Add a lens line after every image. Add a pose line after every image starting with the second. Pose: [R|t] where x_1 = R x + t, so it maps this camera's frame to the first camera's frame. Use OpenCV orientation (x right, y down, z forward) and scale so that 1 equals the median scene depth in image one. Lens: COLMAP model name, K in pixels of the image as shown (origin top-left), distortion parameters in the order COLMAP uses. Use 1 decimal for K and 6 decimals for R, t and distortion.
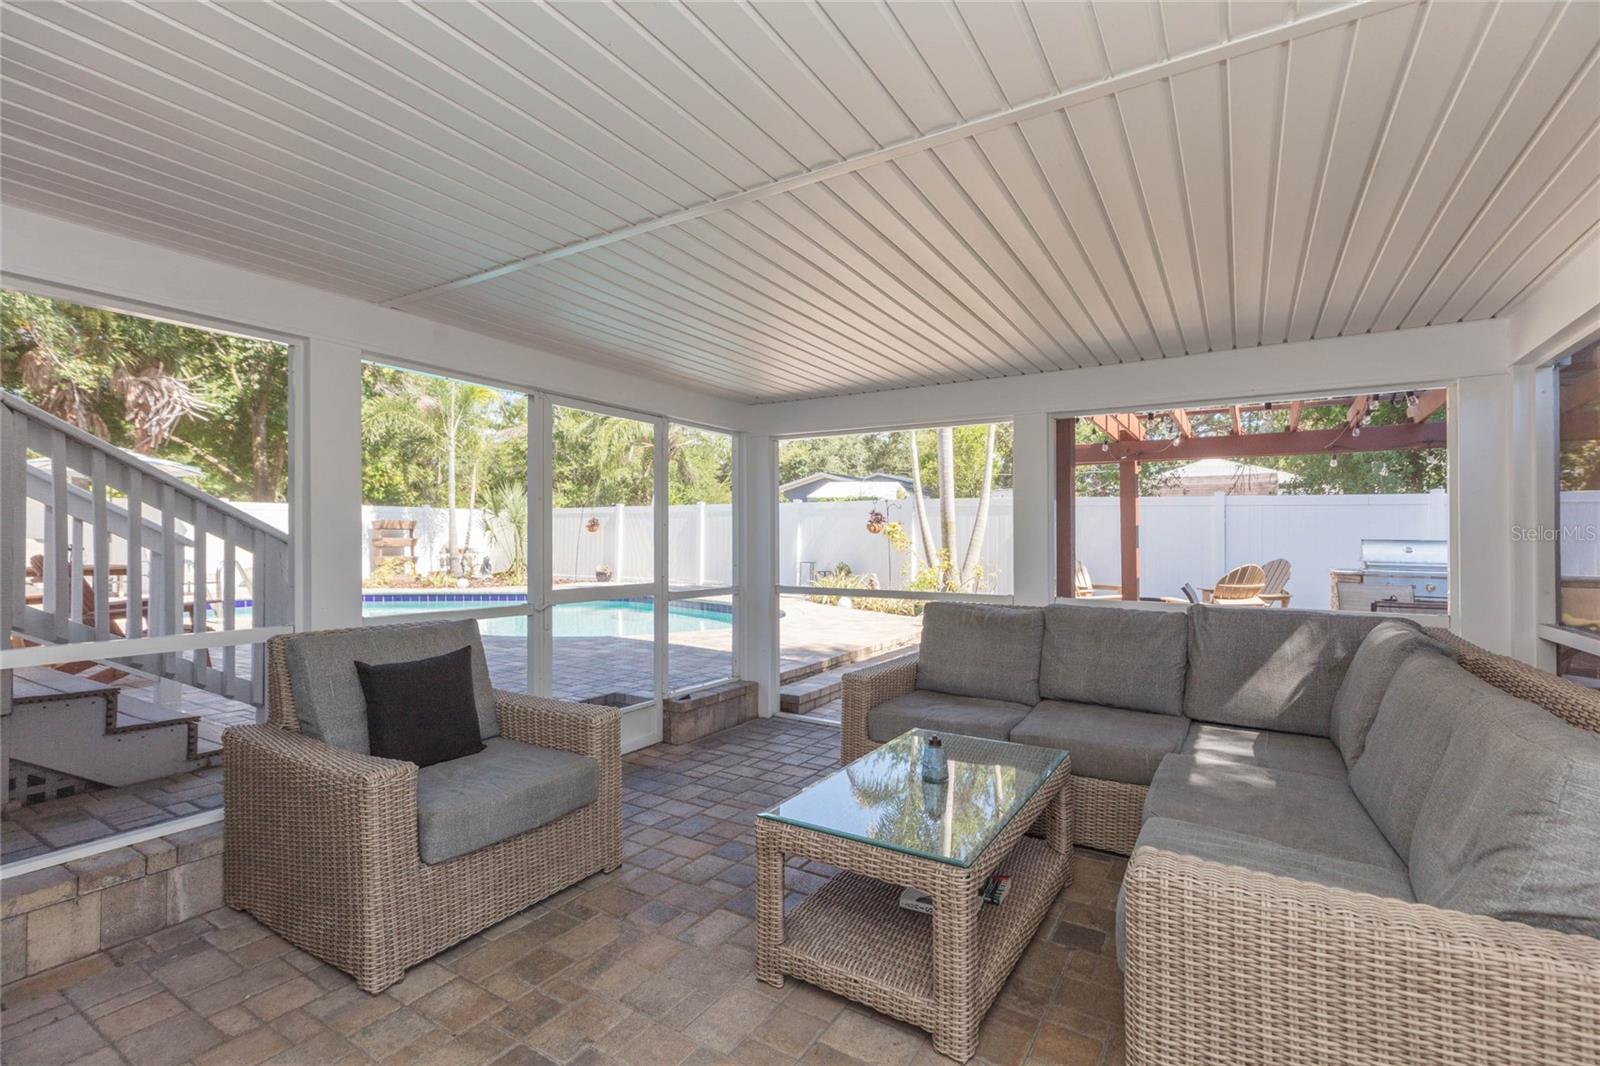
lens RADIAL K [[721.9, 0, 806.3], [0, 721.9, 532.1], [0, 0, 1]] dist [0.000617, 0.000165]
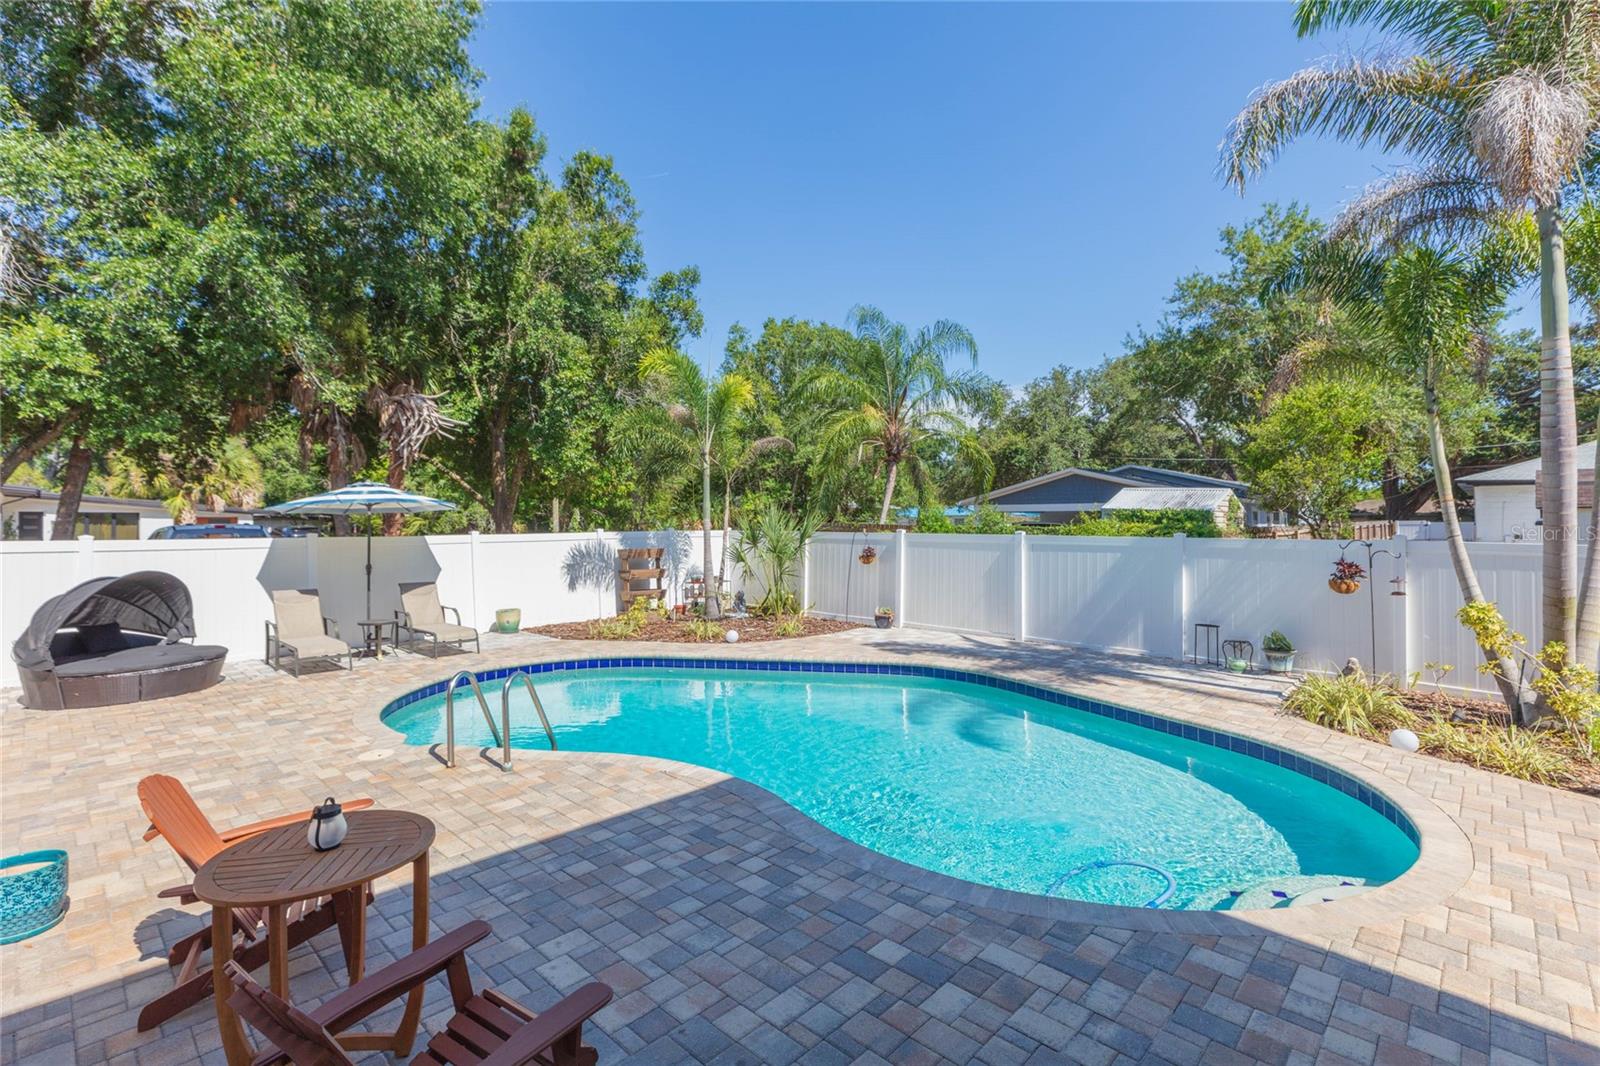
lens RADIAL K [[726.8, 0, 791.8], [0, 726.8, 515.7], [0, 0, 1]] dist [-0.000510, -0.000241]
pose [[0.971858, -0.003318, -0.235543, -0.186731], [0.003678, 0.999993, 0.001086, -0.054889], [0.235537, -0.001922, 0.971863, 0.193968]]
